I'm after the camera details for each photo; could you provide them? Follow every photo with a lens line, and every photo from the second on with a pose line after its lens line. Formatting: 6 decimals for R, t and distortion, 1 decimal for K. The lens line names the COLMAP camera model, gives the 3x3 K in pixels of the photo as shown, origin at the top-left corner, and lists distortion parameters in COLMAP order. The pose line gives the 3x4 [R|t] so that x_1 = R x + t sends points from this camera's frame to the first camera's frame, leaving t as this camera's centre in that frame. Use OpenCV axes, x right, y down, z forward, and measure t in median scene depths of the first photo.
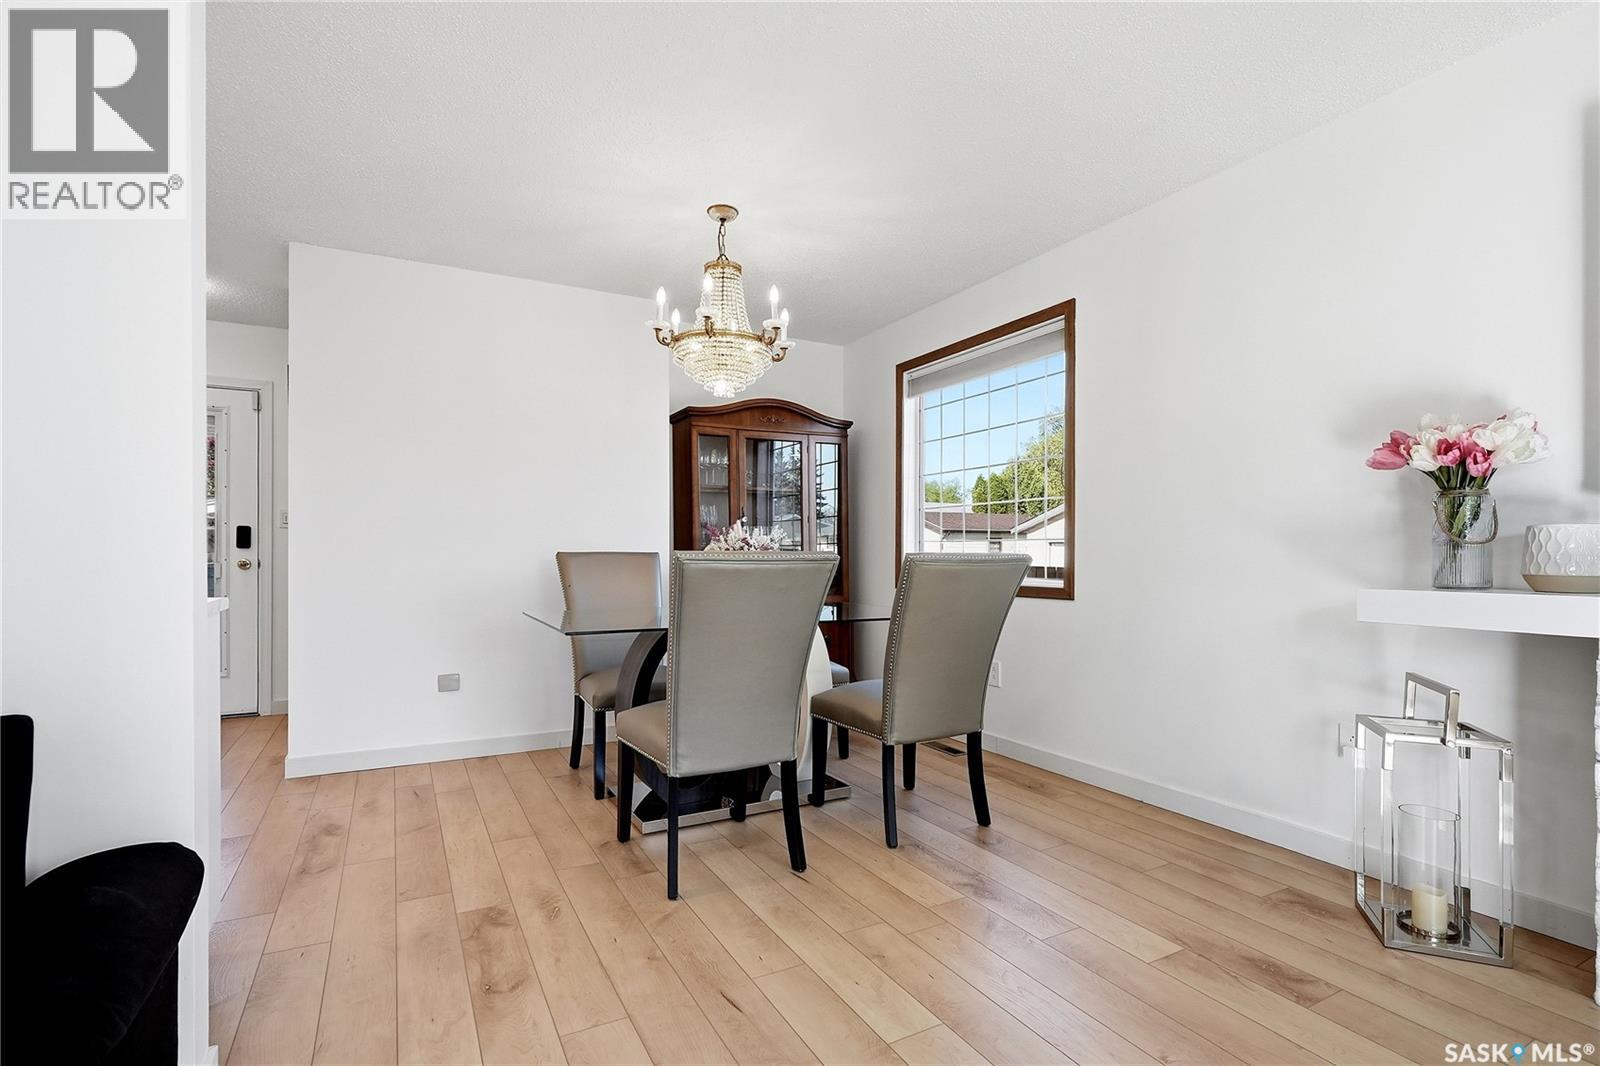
lens RADIAL K [[759.2, 0, 803.1], [0, 759.2, 544.7], [0, 0, 1]] dist [-0.004504, -0.000534]
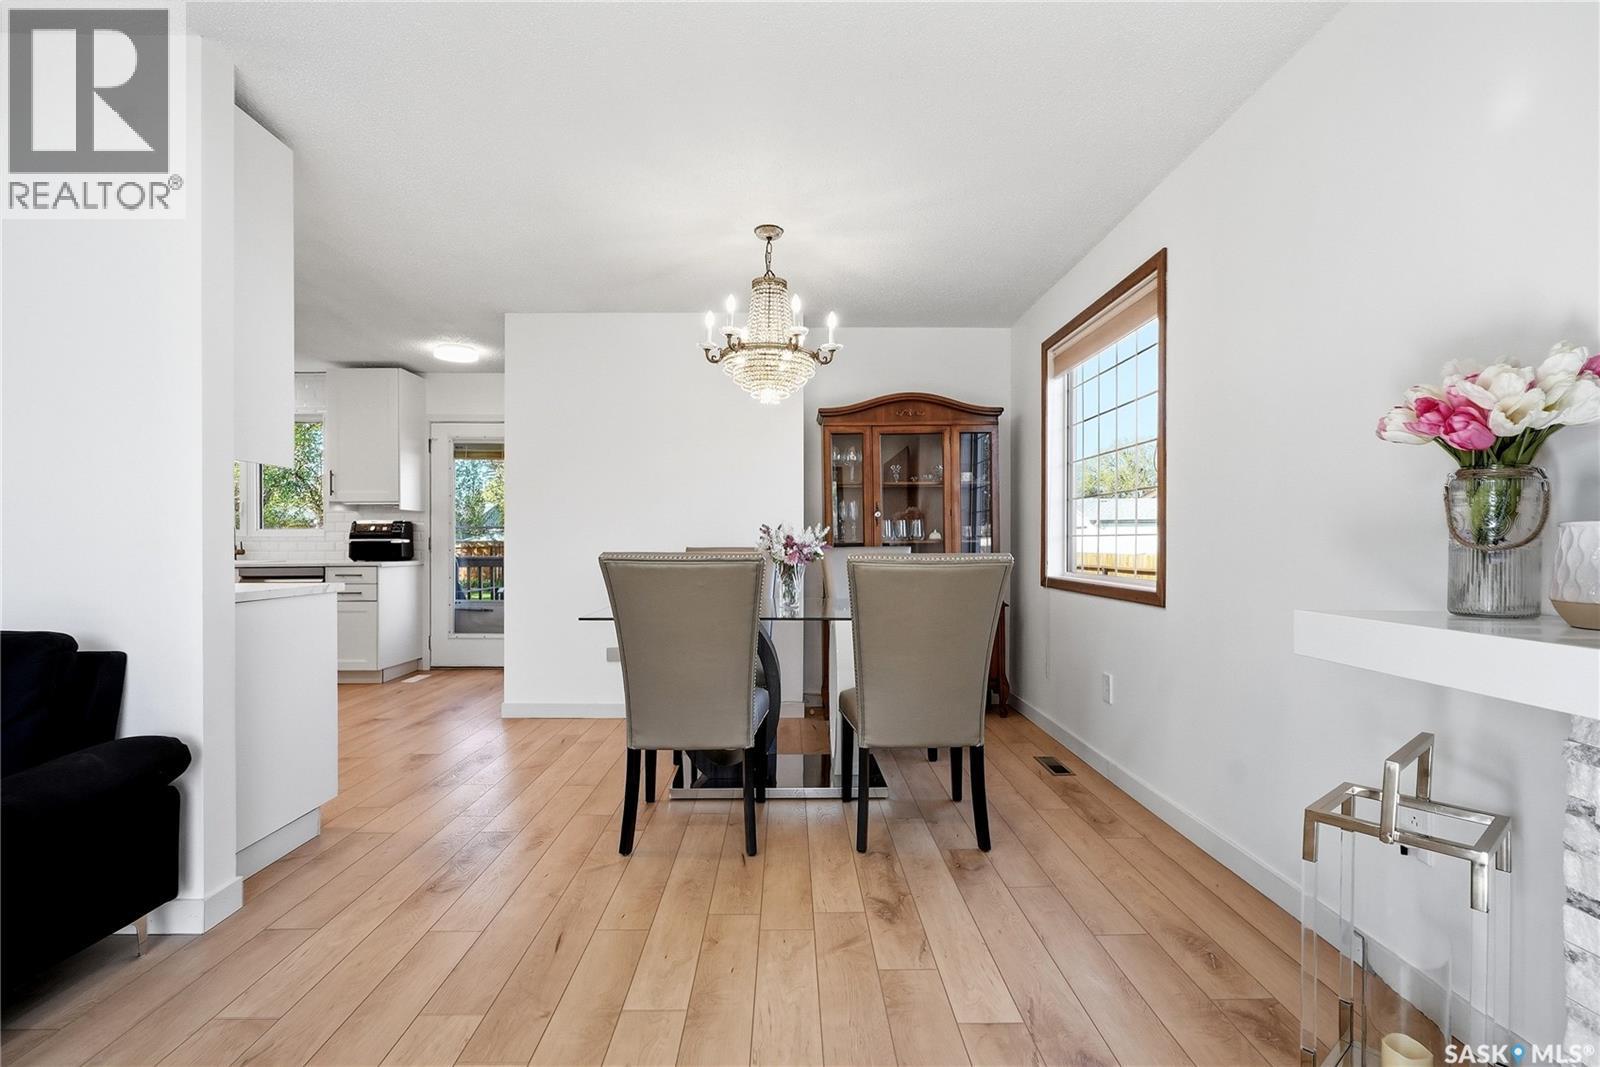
lens RADIAL K [[759.2, 0, 800.6], [0, 759.2, 523.6], [0, 0, 1]] dist [-0.004504, -0.000534]
pose [[0.884160, -0.008978, -0.467097, 0.429832], [0.004841, 0.999938, -0.010058, -0.014847], [0.467158, 0.006632, 0.884149, 0.075424]]
